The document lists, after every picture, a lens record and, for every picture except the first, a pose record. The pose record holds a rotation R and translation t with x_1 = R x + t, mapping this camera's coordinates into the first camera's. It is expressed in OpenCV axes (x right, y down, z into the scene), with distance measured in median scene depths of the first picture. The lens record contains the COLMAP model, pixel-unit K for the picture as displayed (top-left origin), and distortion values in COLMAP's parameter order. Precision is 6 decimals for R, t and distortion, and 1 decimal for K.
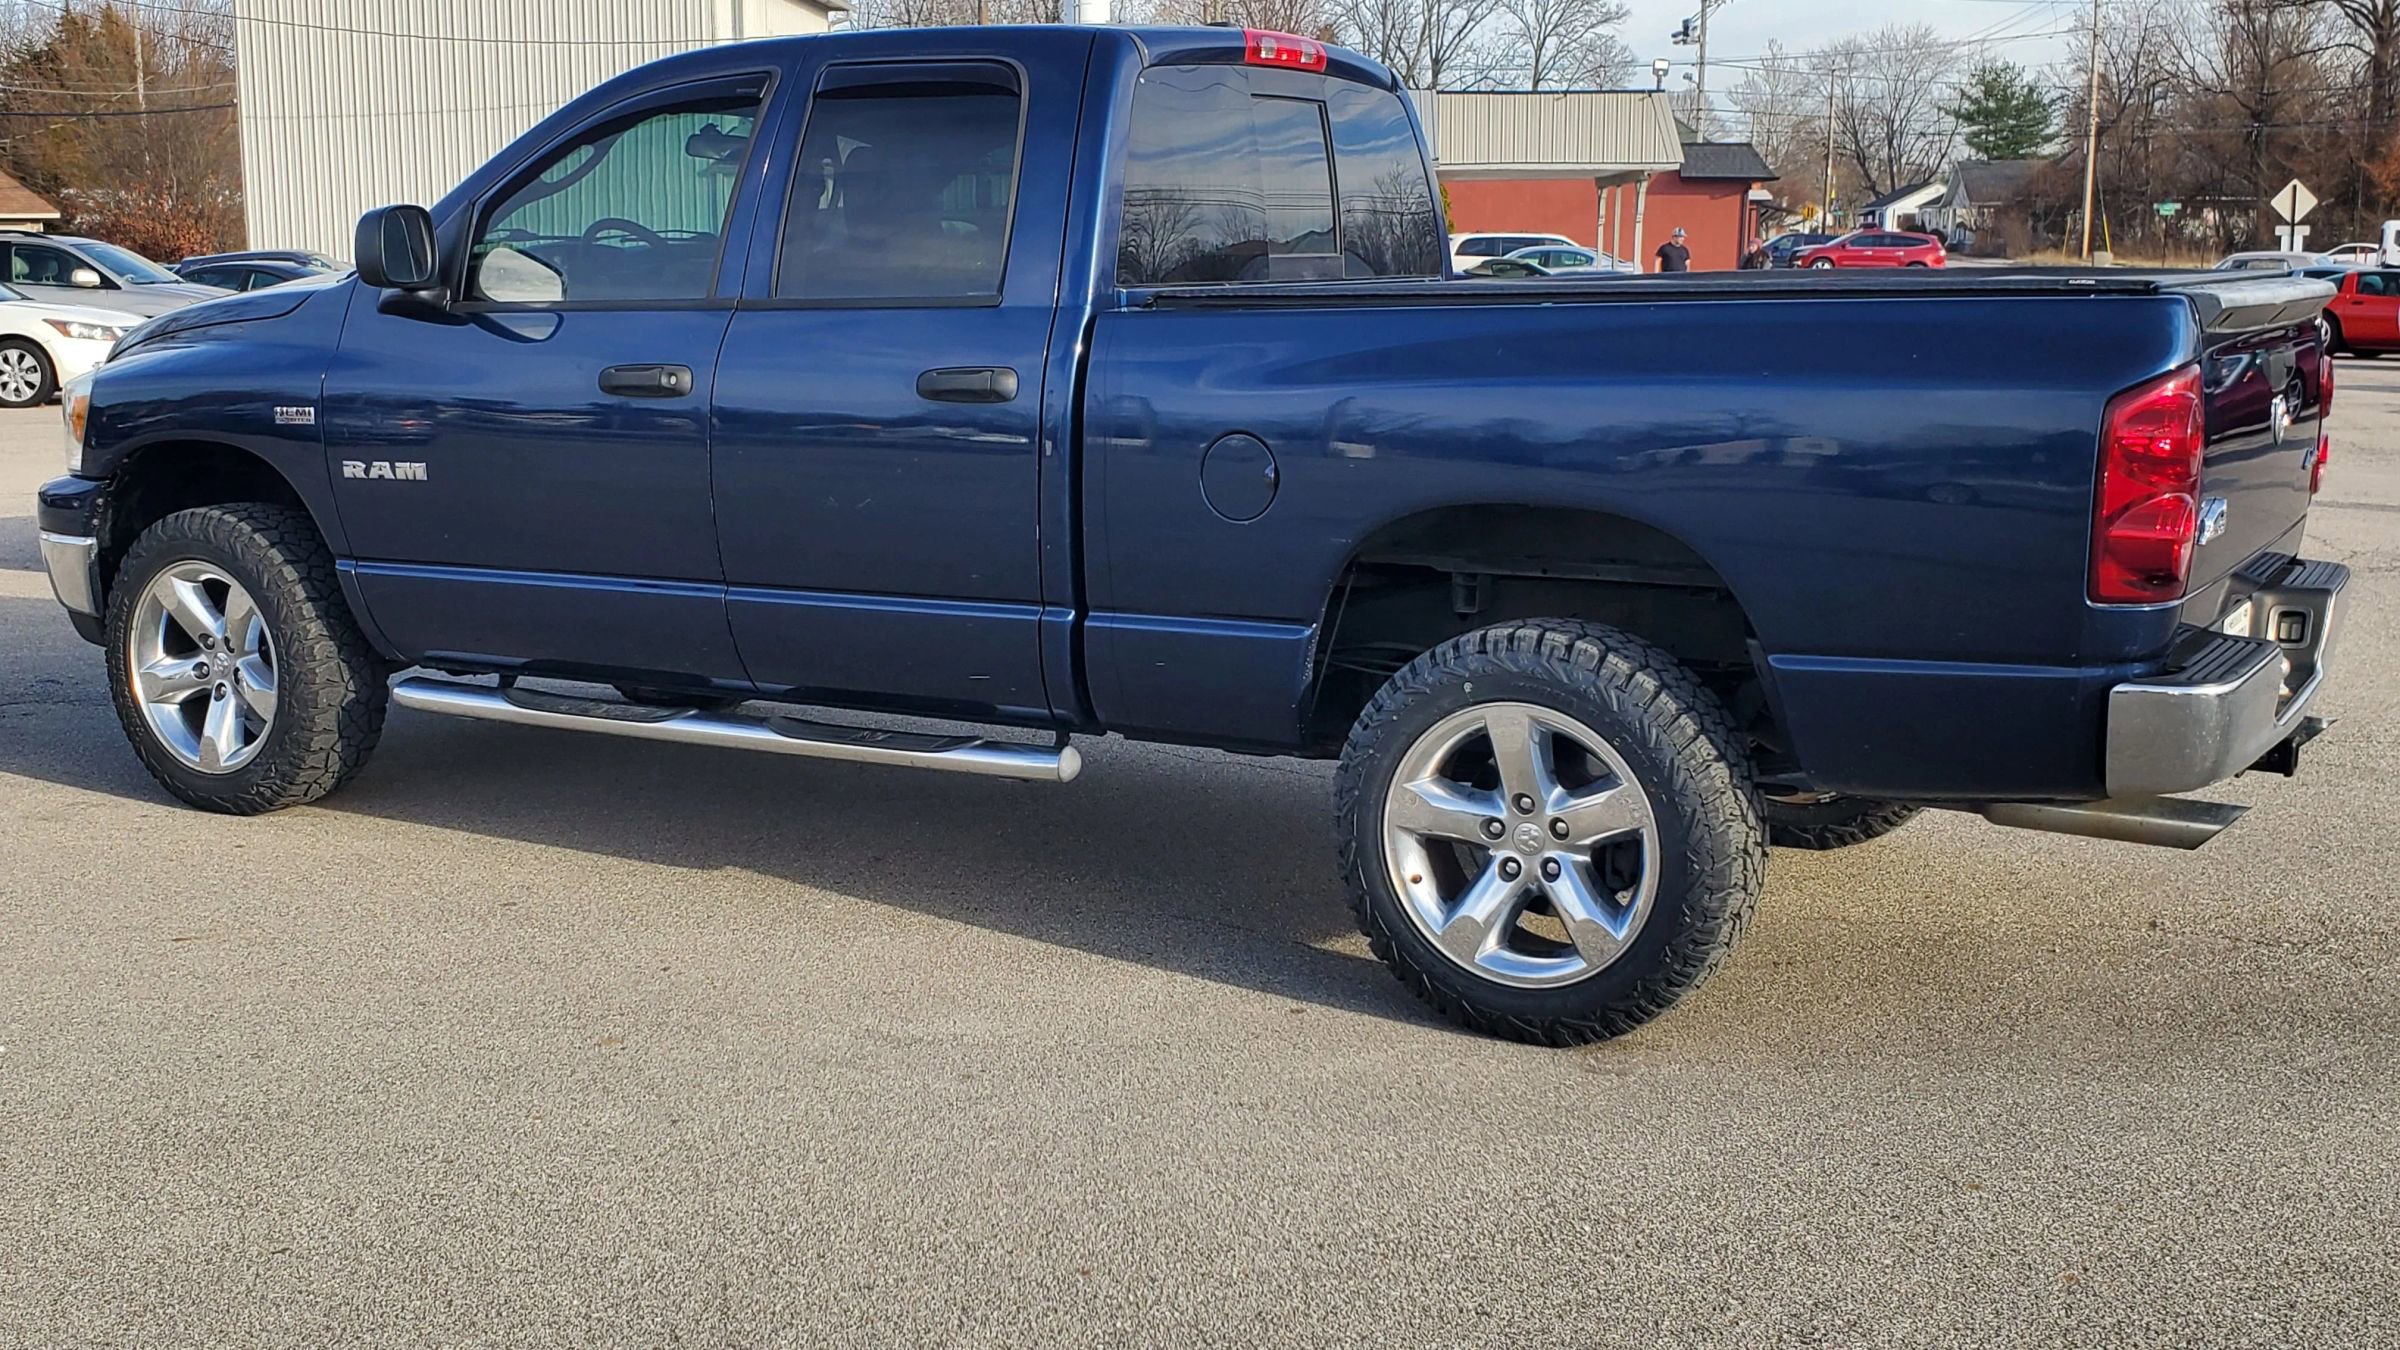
lens RADIAL K [[3337.8, 0, 1200.0], [0, 3337.8, 675.0], [0, 0, 1]] dist [0.079311, -0.150477]
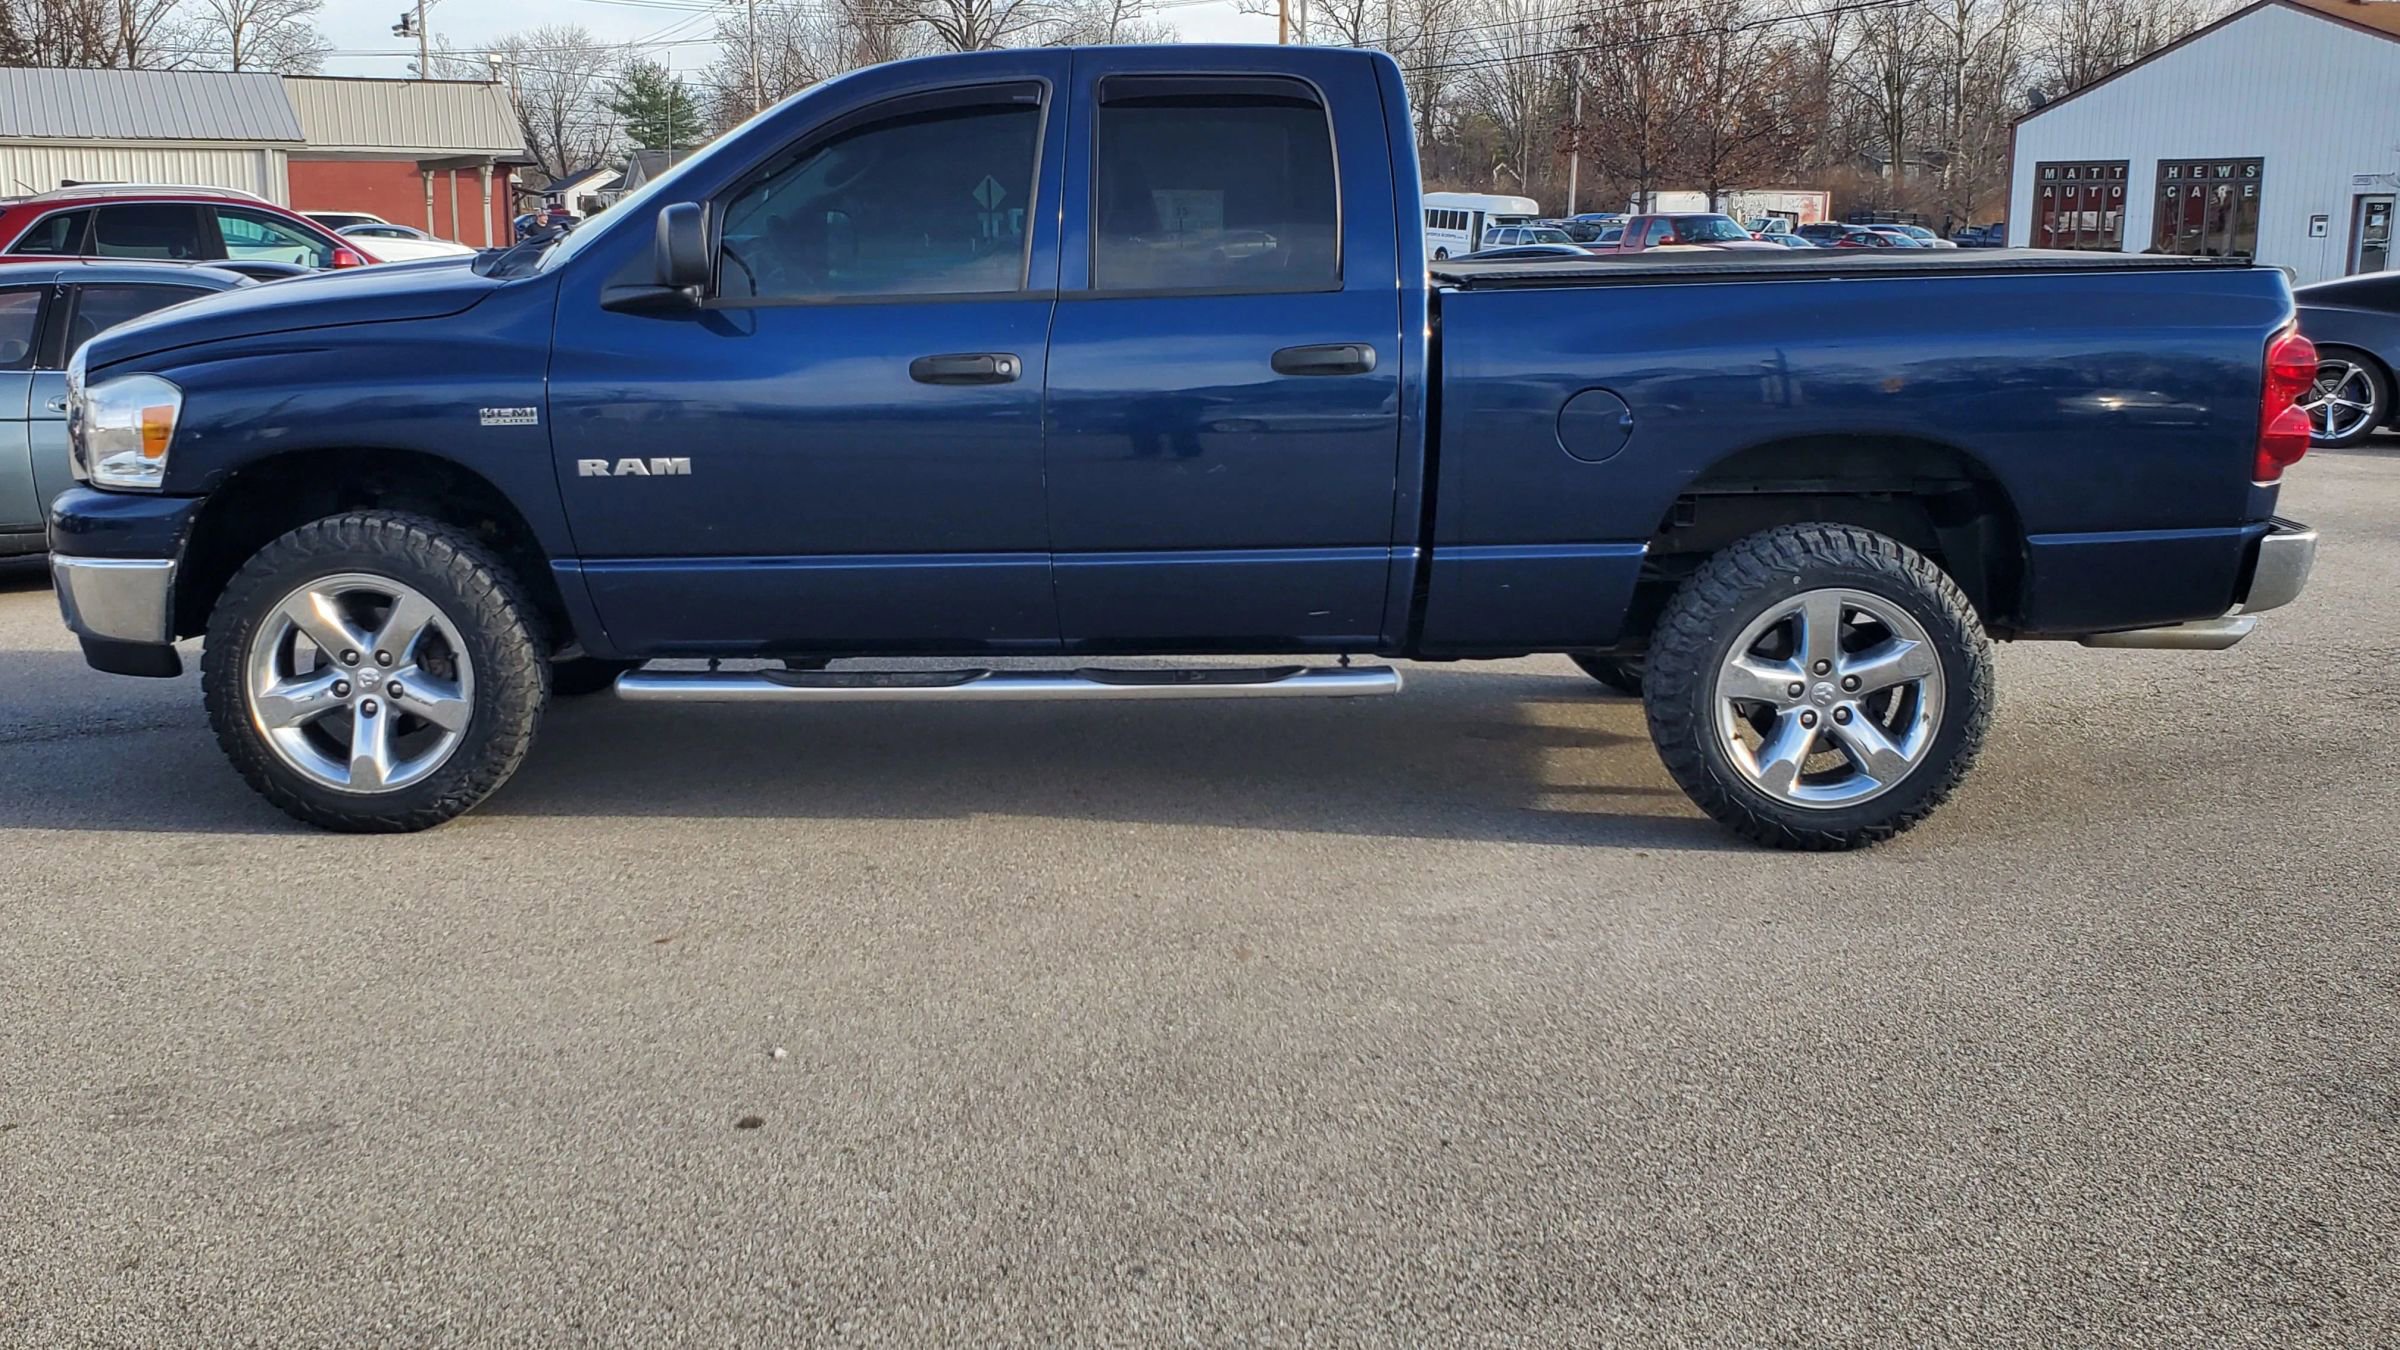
lens RADIAL K [[3030.8, 0, 1200.0], [0, 3030.8, 675.0], [0, 0, 1]] dist [0.076459, -0.060287]
pose [[0.801107, -0.094429, 0.591025, -0.650006], [0.081552, 0.995488, 0.048510, -0.028890], [-0.592939, 0.009337, 0.805193, 0.161103]]
